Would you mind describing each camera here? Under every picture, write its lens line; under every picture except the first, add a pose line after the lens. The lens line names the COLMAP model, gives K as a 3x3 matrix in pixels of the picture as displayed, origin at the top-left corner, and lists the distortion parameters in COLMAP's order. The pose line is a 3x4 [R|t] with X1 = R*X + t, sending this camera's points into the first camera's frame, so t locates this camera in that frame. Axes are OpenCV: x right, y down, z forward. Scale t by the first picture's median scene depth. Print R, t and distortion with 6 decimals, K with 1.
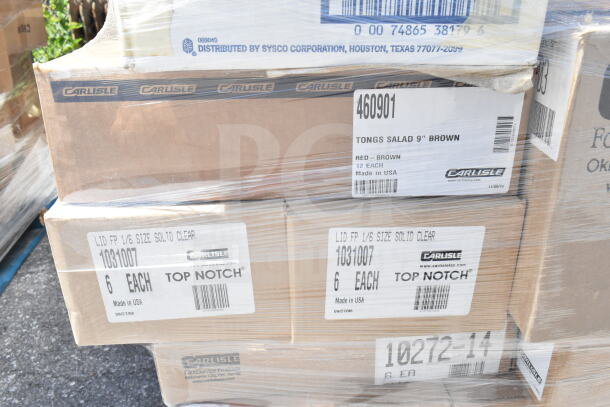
lens RADIAL K [[540.7, 0, 304.6], [0, 540.7, 200.2], [0, 0, 1]] dist [-0.026180, 0.004063]
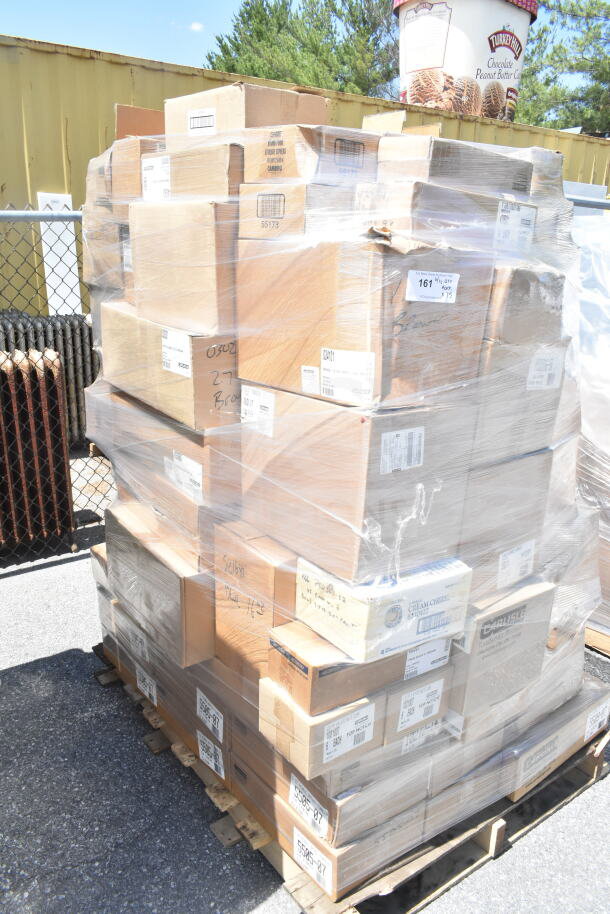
lens RADIAL K [[711.2, 0, 309.7], [0, 711.2, 457.0], [0, 0, 1]] dist [-0.016932, 0.007987]
pose [[0.830572, -0.099915, 0.547876, -1.967412], [0.167380, 0.983076, -0.074463, -0.849466], [-0.531164, 0.153550, 0.833239, -1.689480]]
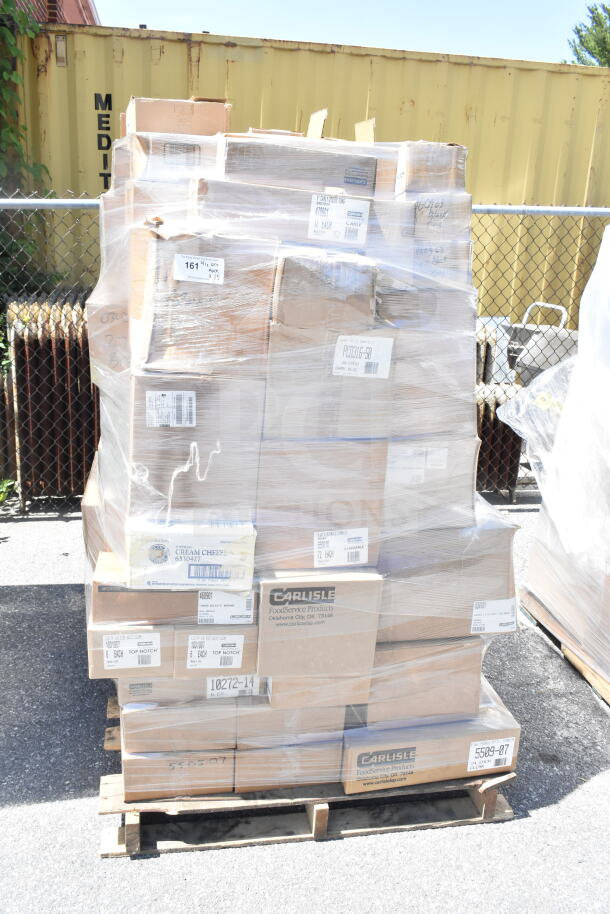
lens RADIAL K [[787.1, 0, 305.7], [0, 787.1, 457.4], [0, 0, 1]] dist [-0.027511, 0.000844]
pose [[0.987864, 0.047225, 0.147970, -0.005093], [-0.029283, 0.992200, -0.121166, -0.380634], [-0.152538, 0.115362, 0.981542, -3.159600]]
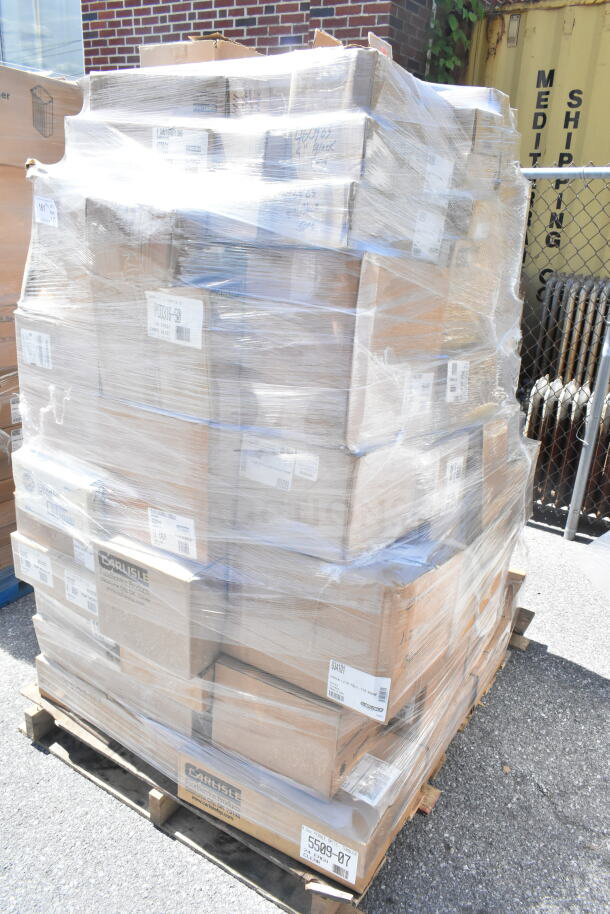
lens RADIAL K [[711.2, 0, 302.9], [0, 711.2, 457.7], [0, 0, 1]] dist [-0.016932, 0.007987]
pose [[0.803352, 0.281212, -0.524923, 2.881234], [-0.306136, 0.951104, 0.041010, -1.059359], [0.510789, 0.127753, 0.850161, -1.698552]]
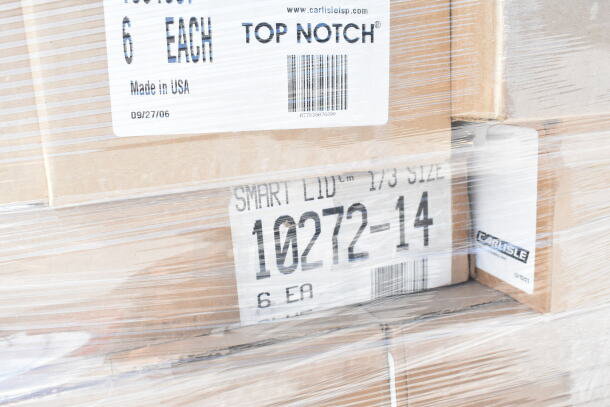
lens RADIAL K [[629.9, 0, 307.8], [0, 629.9, 203.7], [0, 0, 1]] dist [-0.011011, 0.000000]
pose [[0.966760, -0.088914, 0.239728, 0.066971], [0.143225, 0.965002, -0.219675, 0.441149], [-0.211805, 0.246708, 0.945660, 0.449343]]
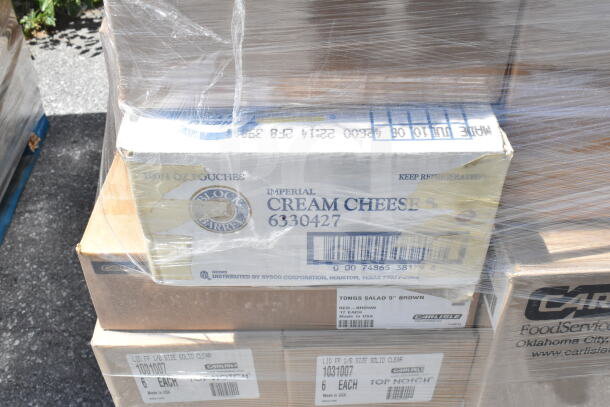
lens RADIAL K [[642.6, 0, 304.7], [0, 642.6, 205.0], [0, 0, 1]] dist [-0.019966, 0.000000]
pose [[0.999671, 0.012967, -0.022143, 0.042116], [-0.006430, 0.961982, 0.273038, -0.655838], [0.024842, -0.272806, 0.961748, -0.322987]]
